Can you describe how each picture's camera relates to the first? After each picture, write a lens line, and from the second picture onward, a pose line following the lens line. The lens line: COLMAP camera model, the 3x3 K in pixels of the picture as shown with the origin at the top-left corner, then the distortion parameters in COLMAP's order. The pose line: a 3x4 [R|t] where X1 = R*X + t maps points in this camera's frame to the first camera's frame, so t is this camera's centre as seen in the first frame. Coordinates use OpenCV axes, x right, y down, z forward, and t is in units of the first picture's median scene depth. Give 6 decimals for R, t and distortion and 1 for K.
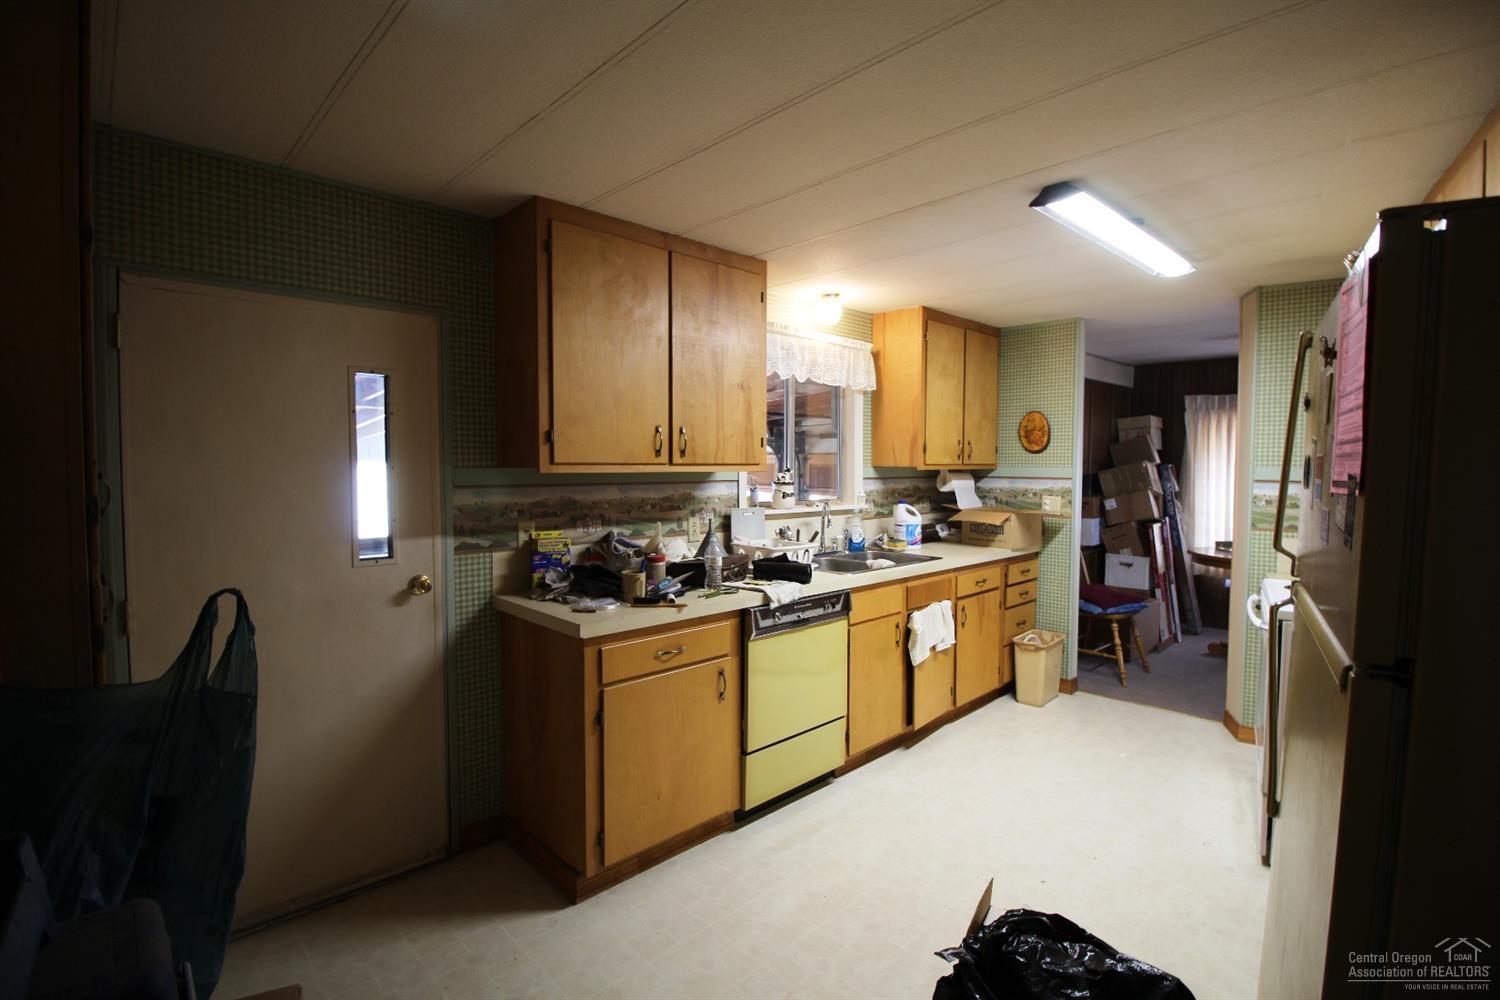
lens RADIAL K [[694.0, 0, 754.5], [0, 694.0, 494.8], [0, 0, 1]] dist [-0.001131, -0.013190]
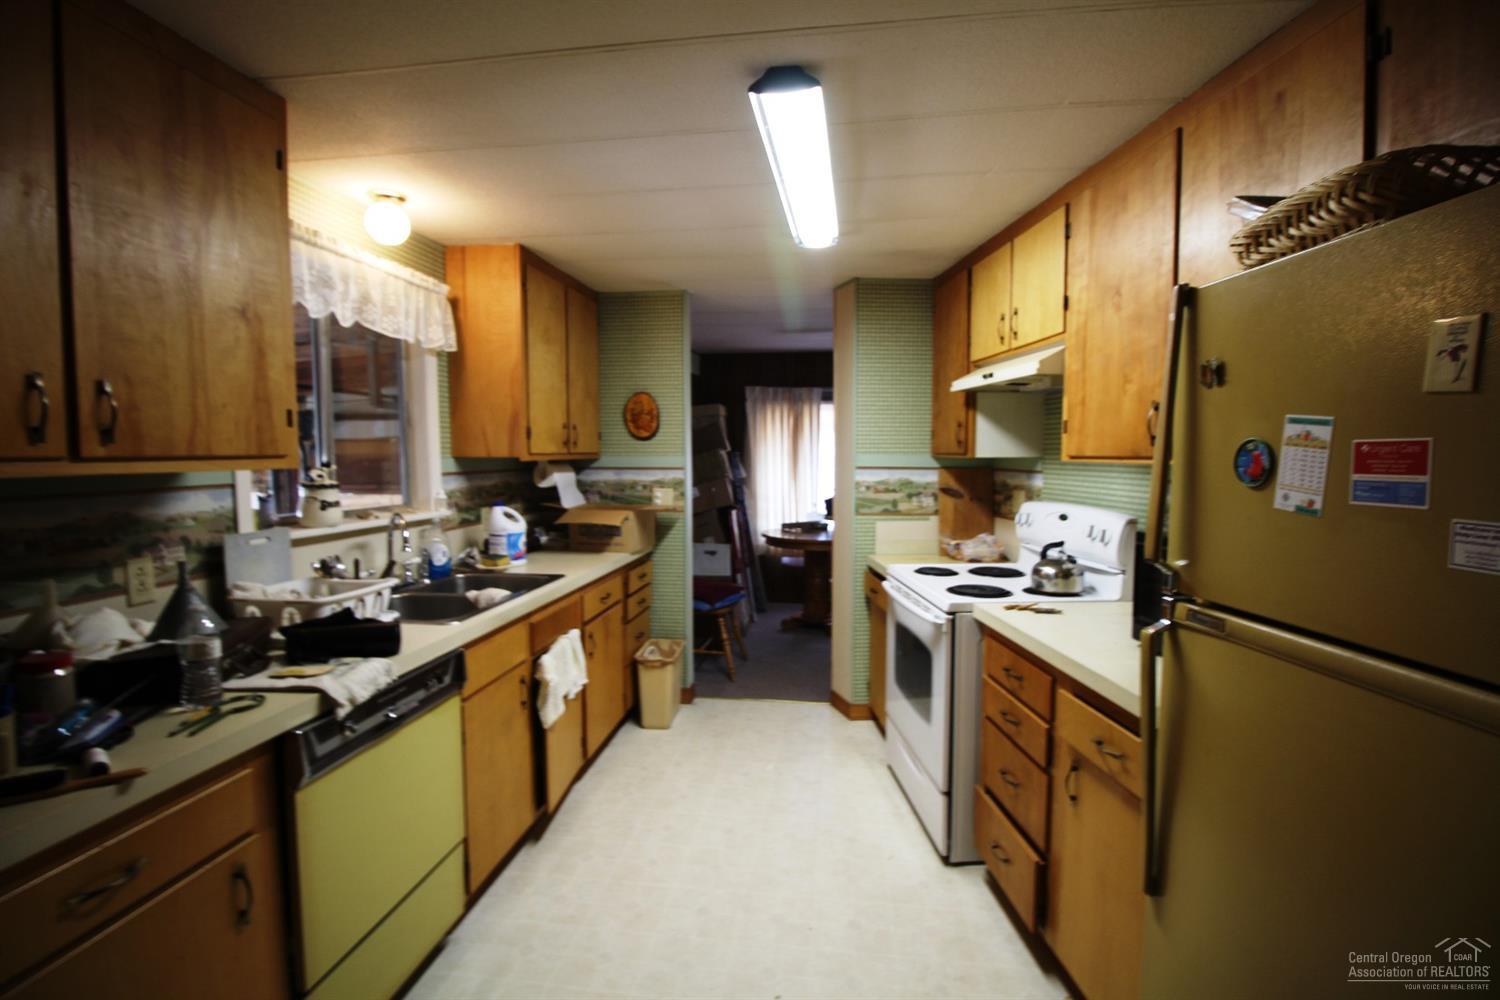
lens RADIAL K [[694.0, 0, 754.5], [0, 694.0, 494.8], [0, 0, 1]] dist [-0.001131, -0.013190]
pose [[0.789204, -0.043439, 0.612593, -0.031129], [0.032907, 0.999053, 0.028450, -0.013185], [-0.613249, -0.002294, 0.789886, 0.258761]]
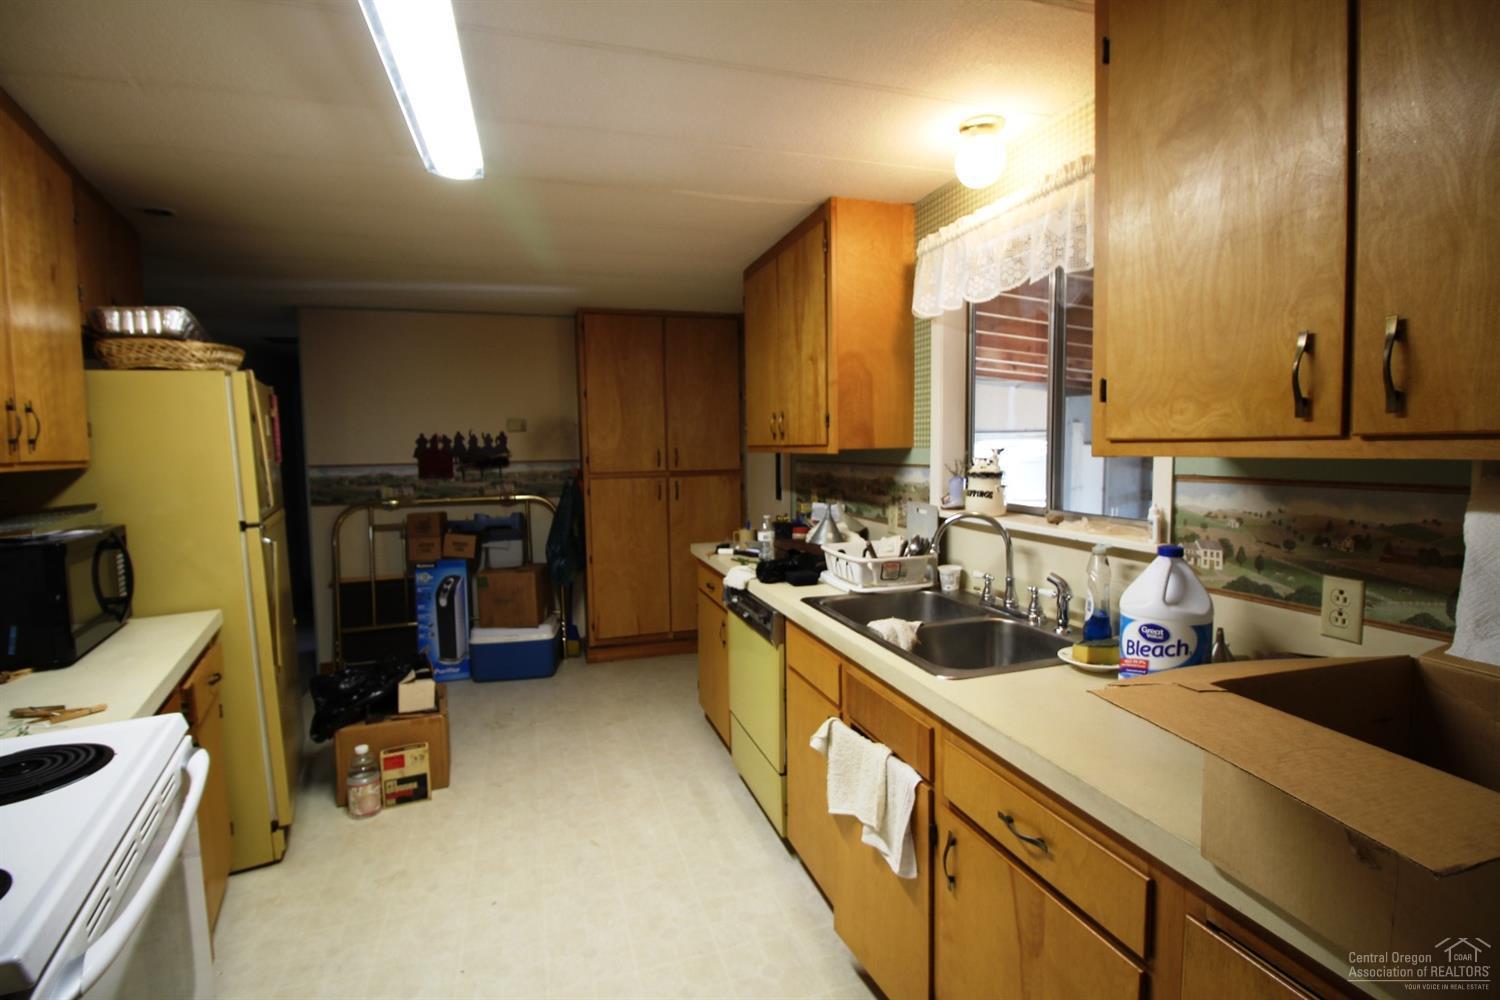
lens RADIAL K [[694.0, 0, 754.5], [0, 694.0, 494.8], [0, 0, 1]] dist [-0.001131, -0.013190]
pose [[-0.445020, 0.069788, -0.892797, 0.659258], [-0.020572, 0.995899, 0.088102, -0.046552], [0.895284, 0.057573, -0.441759, 1.060729]]
